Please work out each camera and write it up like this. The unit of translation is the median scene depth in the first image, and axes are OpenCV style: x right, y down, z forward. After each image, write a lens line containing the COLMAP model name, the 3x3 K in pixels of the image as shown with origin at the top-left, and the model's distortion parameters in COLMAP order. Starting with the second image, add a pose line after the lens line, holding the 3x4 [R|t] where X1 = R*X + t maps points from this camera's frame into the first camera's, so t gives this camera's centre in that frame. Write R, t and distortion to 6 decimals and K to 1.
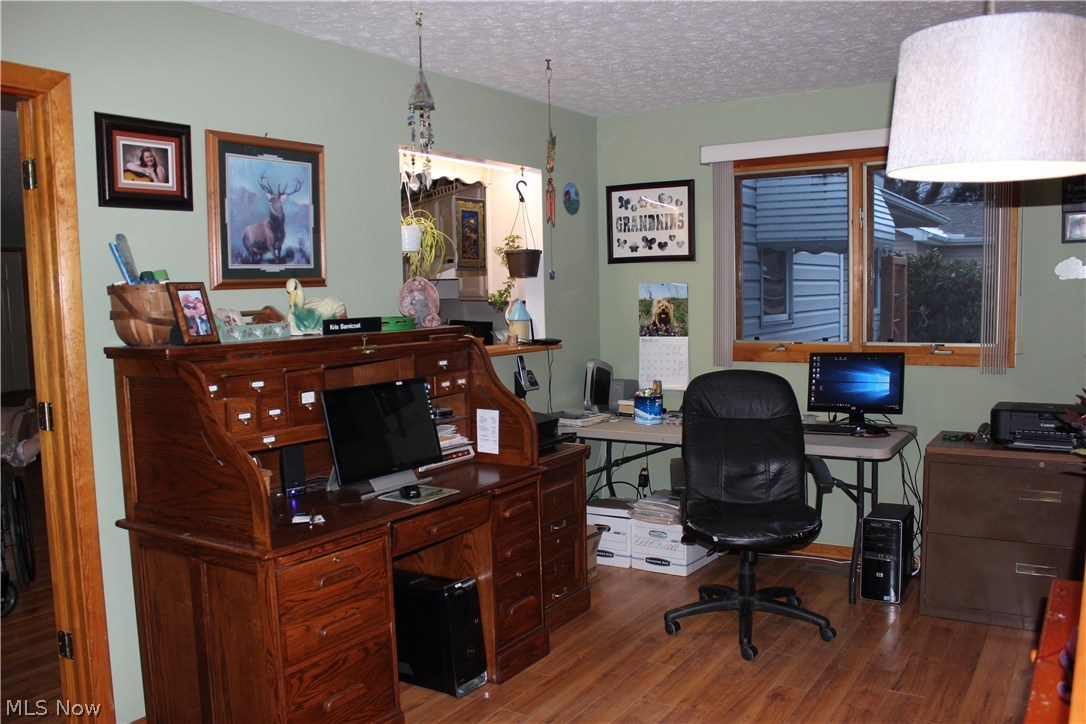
lens RADIAL K [[900.3, 0, 545.1], [0, 900.3, 374.4], [0, 0, 1]] dist [-0.173520, 0.156566]
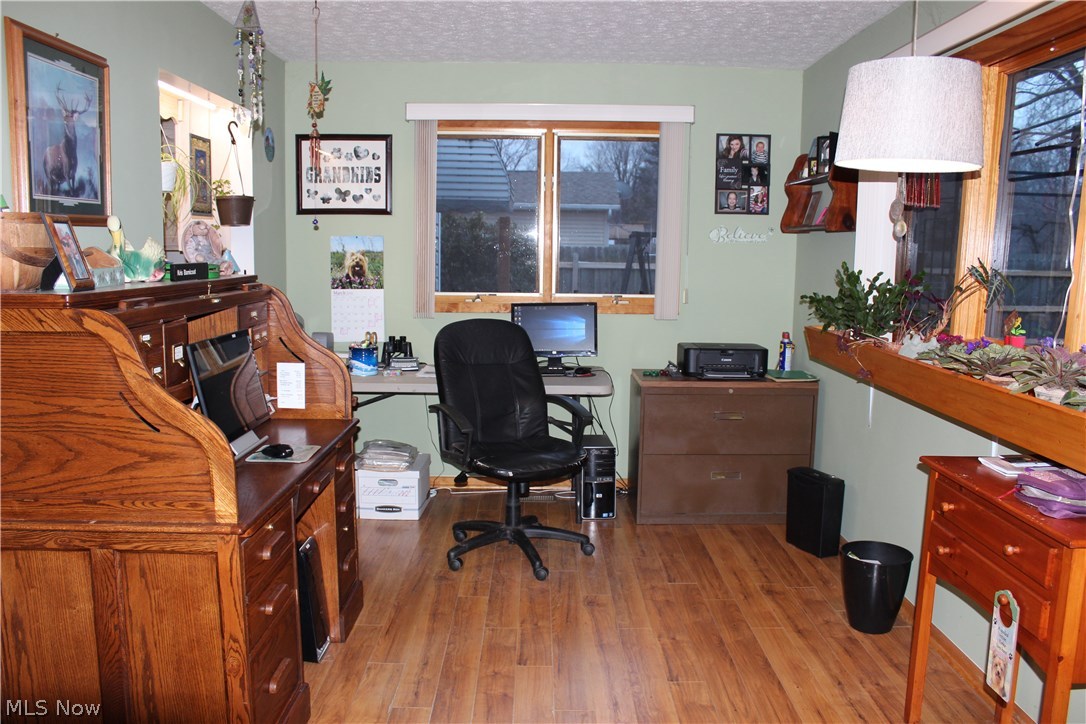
lens RADIAL K [[900.3, 0, 545.1], [0, 900.3, 374.4], [0, 0, 1]] dist [-0.173520, 0.156566]
pose [[0.835004, -0.044524, 0.548439, -0.284676], [0.019164, 0.998469, 0.051883, 0.006297], [-0.549910, -0.032812, 0.834579, 0.053971]]
